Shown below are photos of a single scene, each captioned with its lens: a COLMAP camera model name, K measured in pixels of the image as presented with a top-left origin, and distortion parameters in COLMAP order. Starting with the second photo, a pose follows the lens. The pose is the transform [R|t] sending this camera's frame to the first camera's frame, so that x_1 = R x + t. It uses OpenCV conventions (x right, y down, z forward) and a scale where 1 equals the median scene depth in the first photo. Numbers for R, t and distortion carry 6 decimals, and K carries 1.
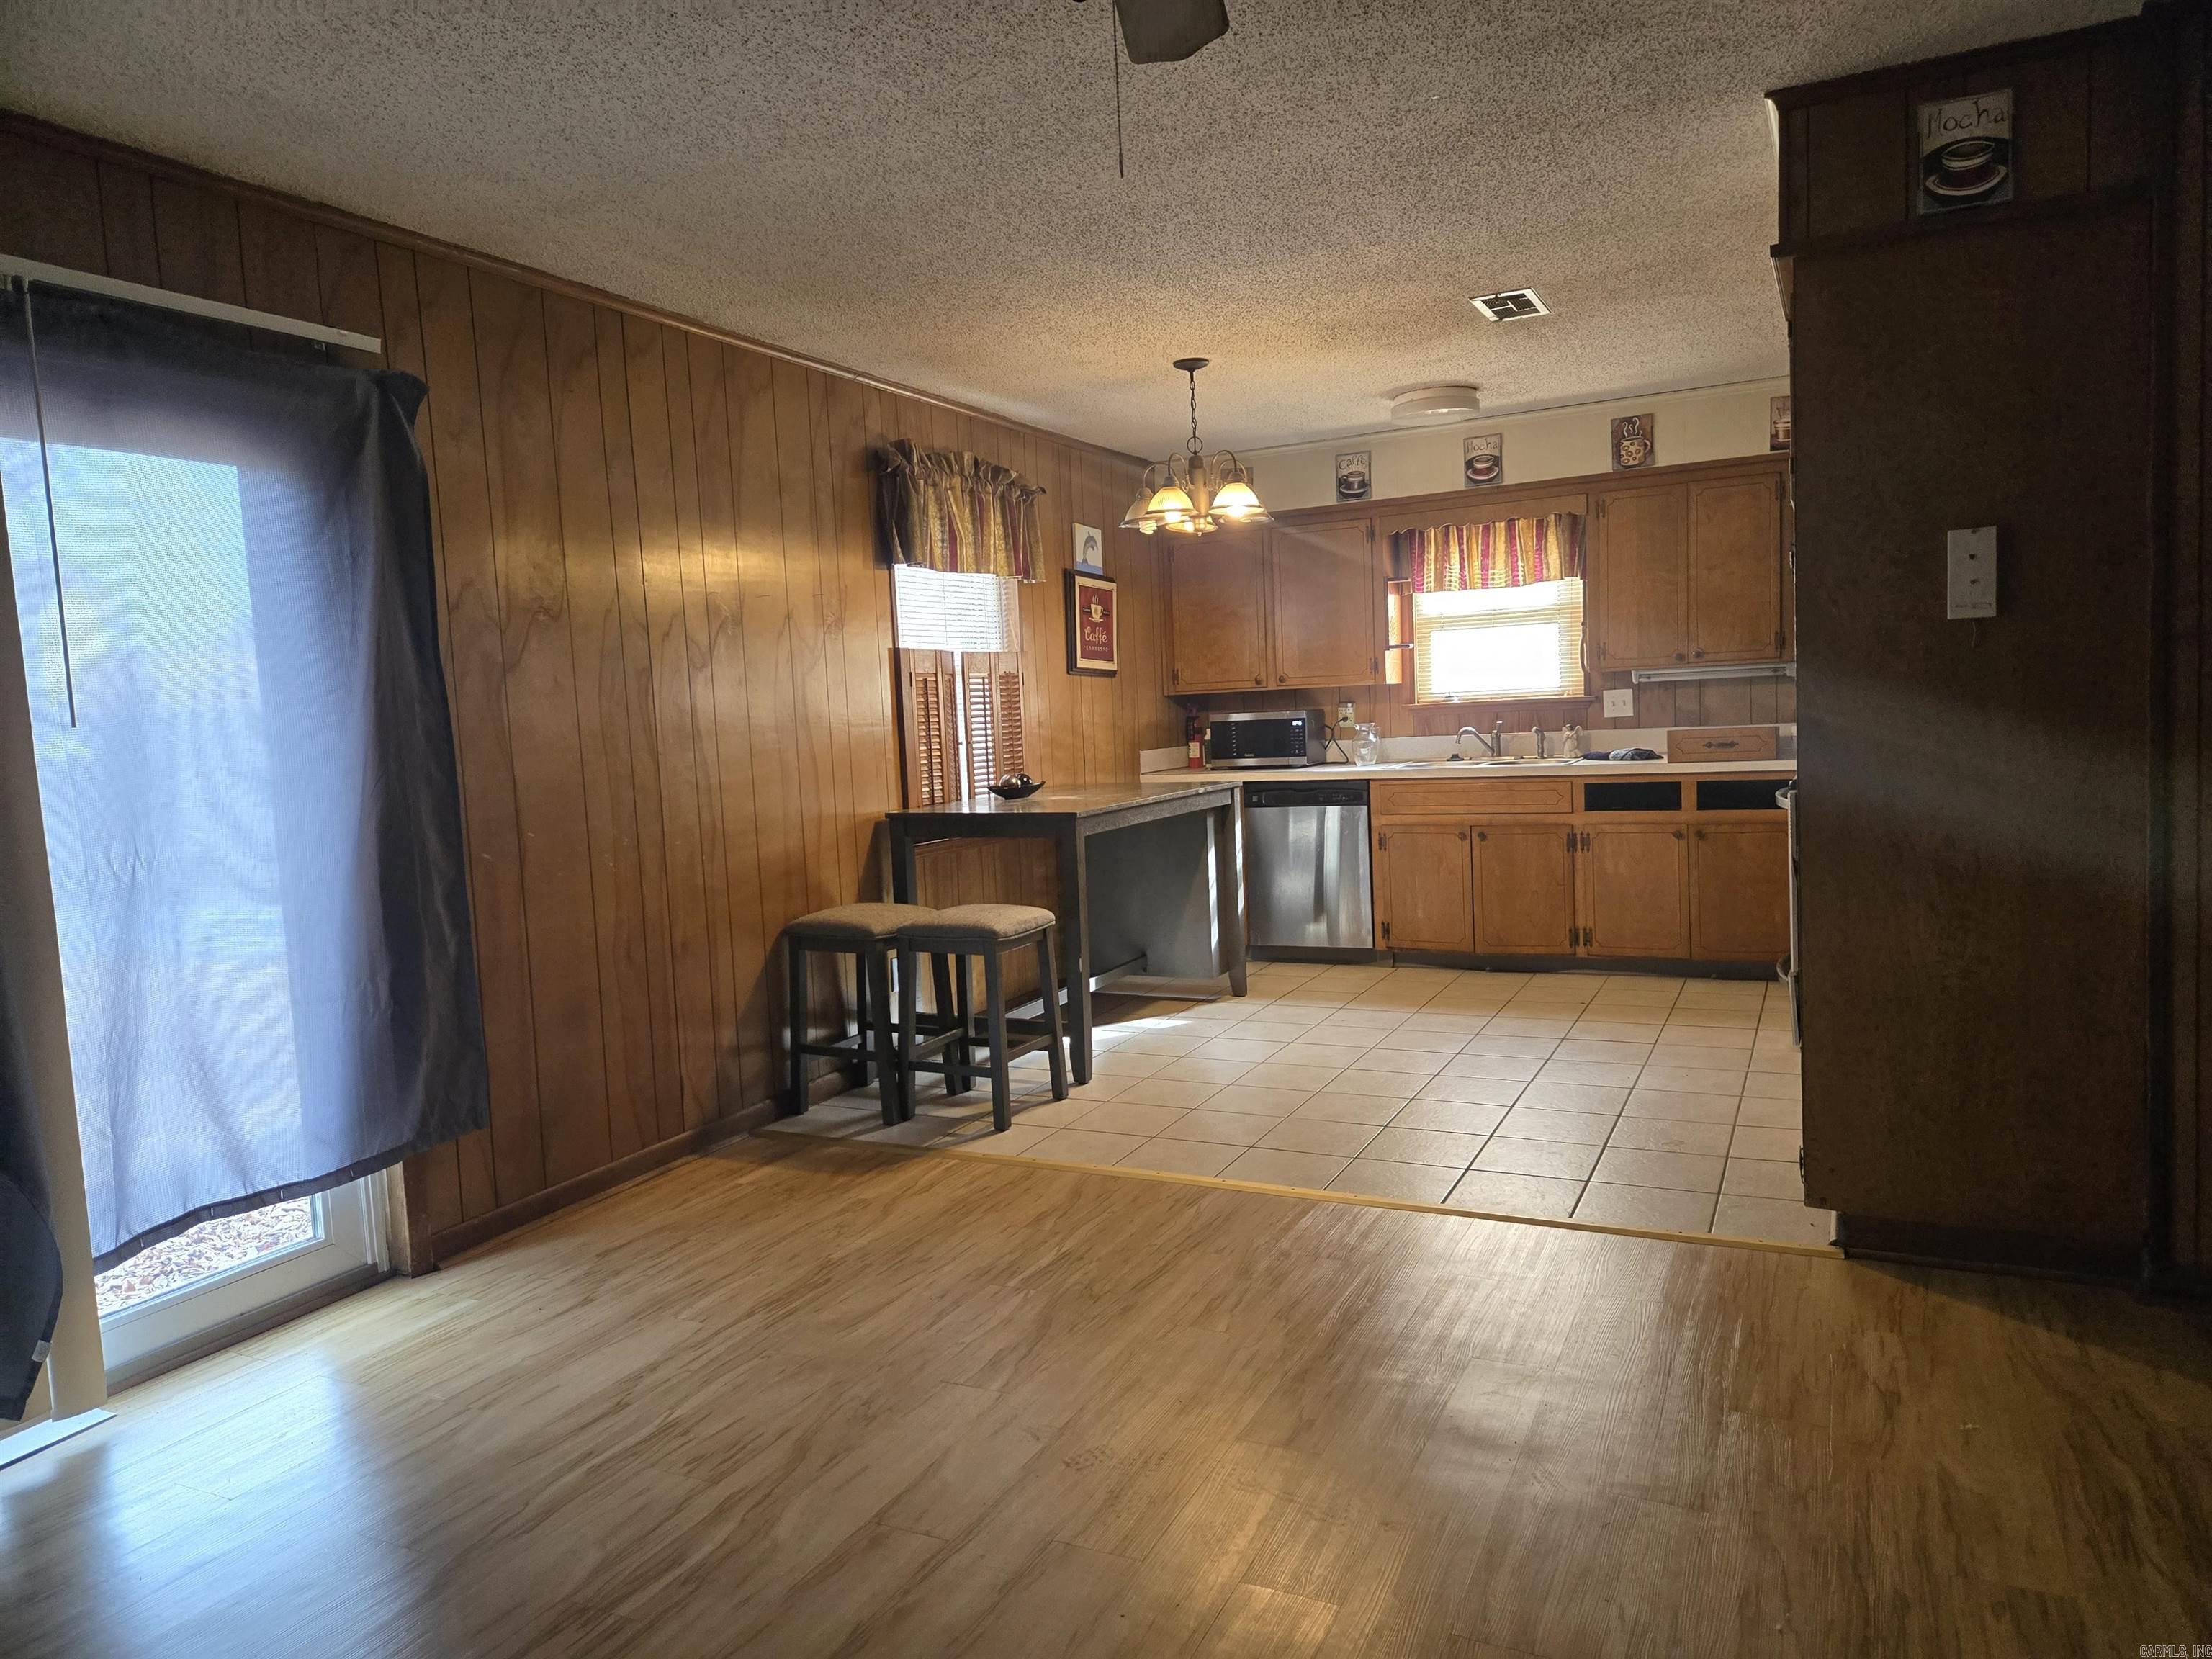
lens RADIAL K [[1466.9, 0, 1104.3], [0, 1466.9, 825.6], [0, 0, 1]] dist [0.041515, -0.002662]
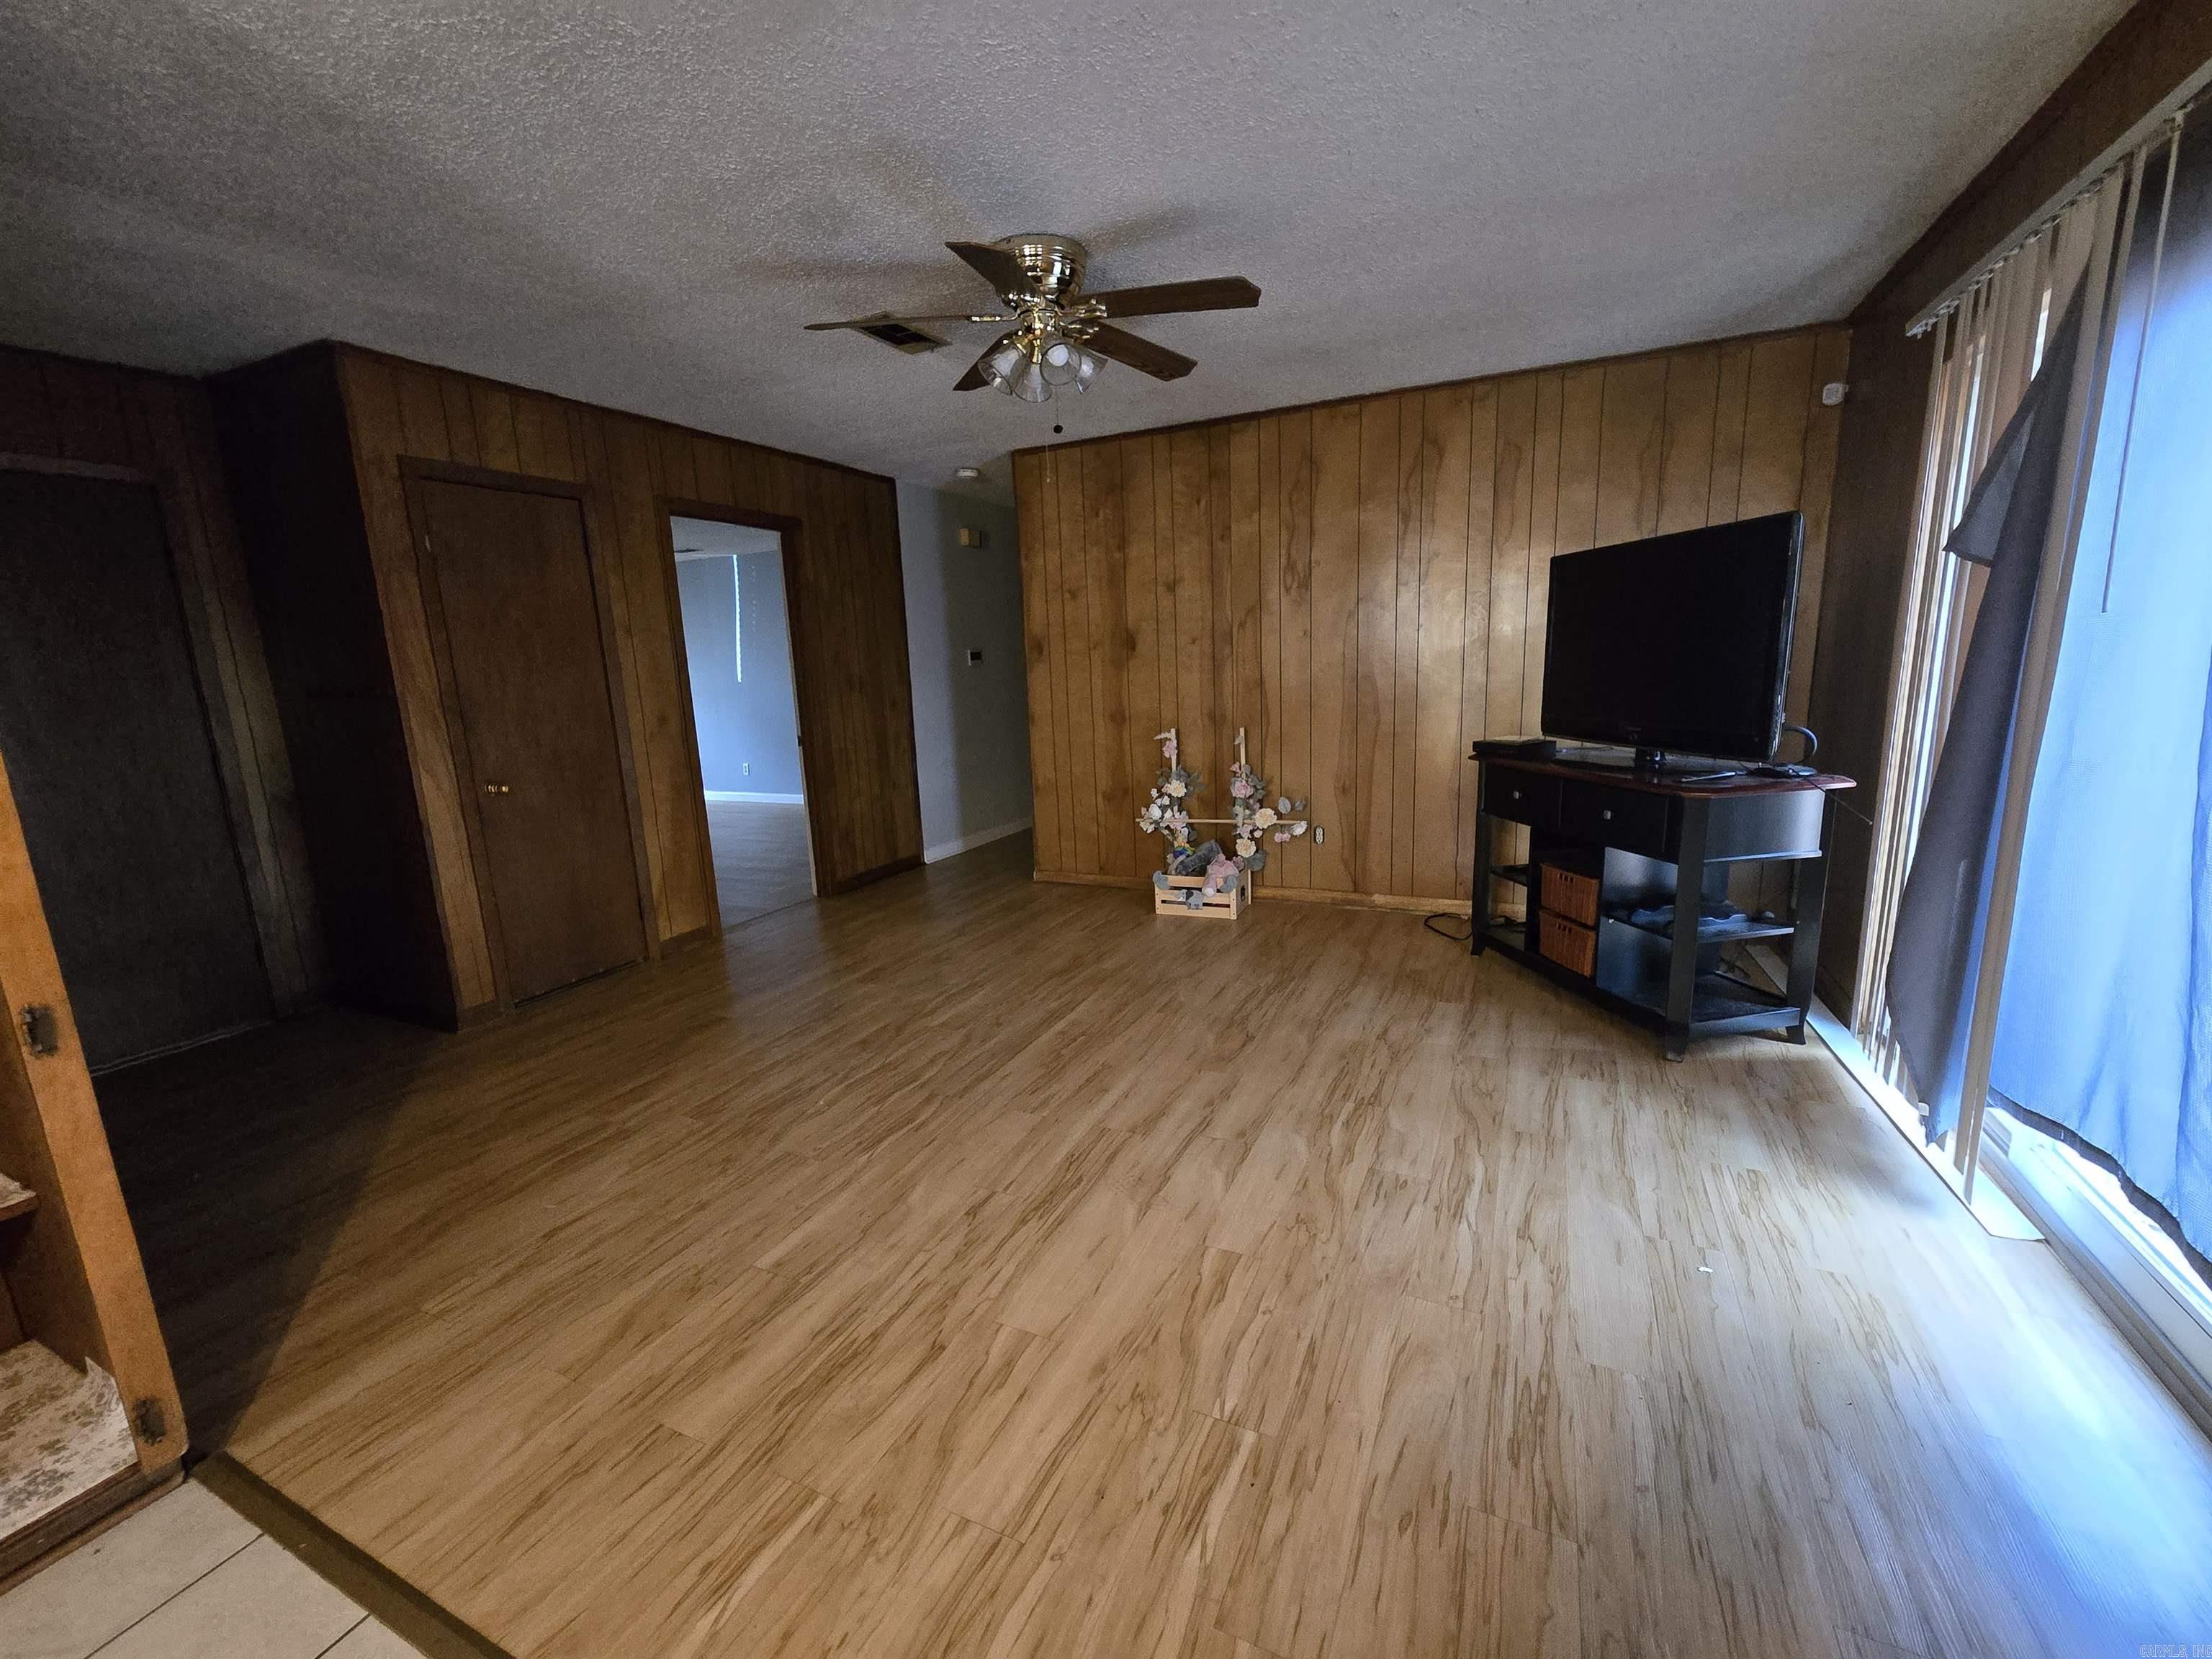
lens RADIAL K [[907.8, 0, 1106.4], [0, 907.8, 836.2], [0, 0, 1]] dist [0.001348, 0.000412]
pose [[-0.995861, 0.090854, 0.002578, -0.009767], [0.088120, 0.958164, 0.272317, -0.064584], [0.022271, 0.271417, -0.962204, 0.713580]]
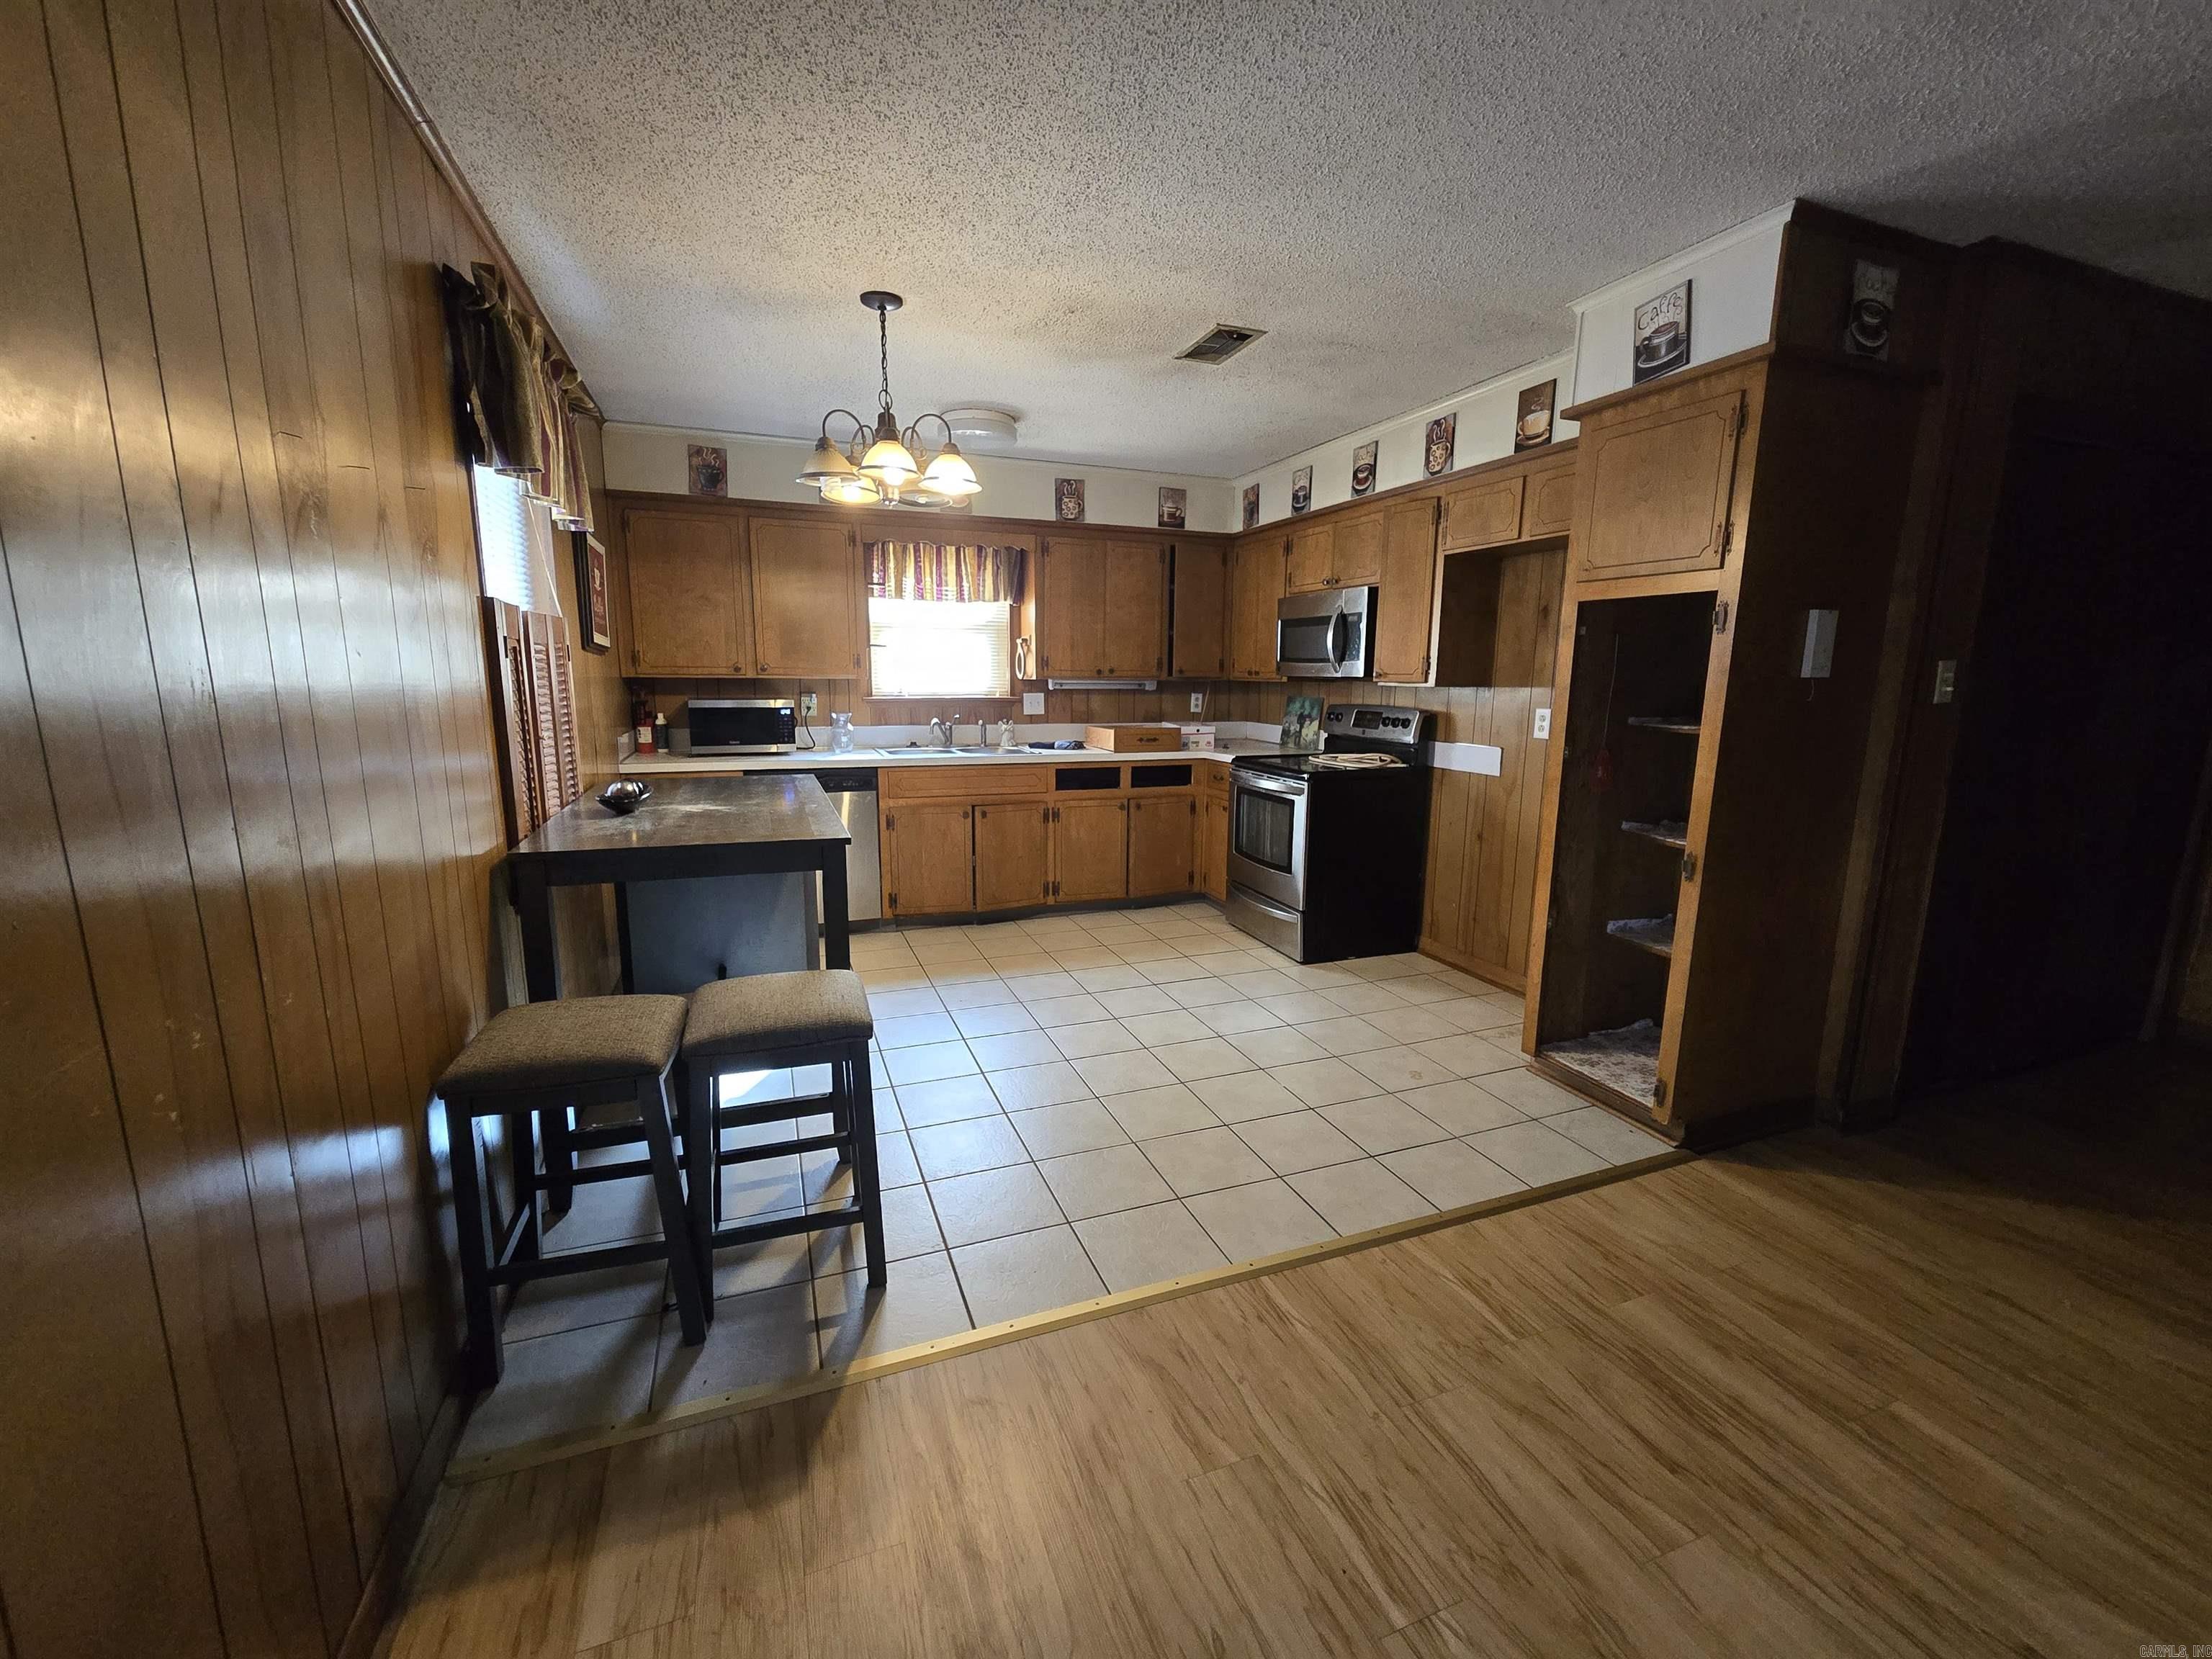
lens RADIAL K [[907.8, 0, 1111.0], [0, 907.8, 836.6], [0, 0, 1]] dist [0.001348, 0.000412]
pose [[0.671949, -0.076625, 0.736623, -0.218861], [0.018127, 0.996037, 0.087074, -0.037505], [-0.740376, -0.045156, 0.670675, 0.437347]]
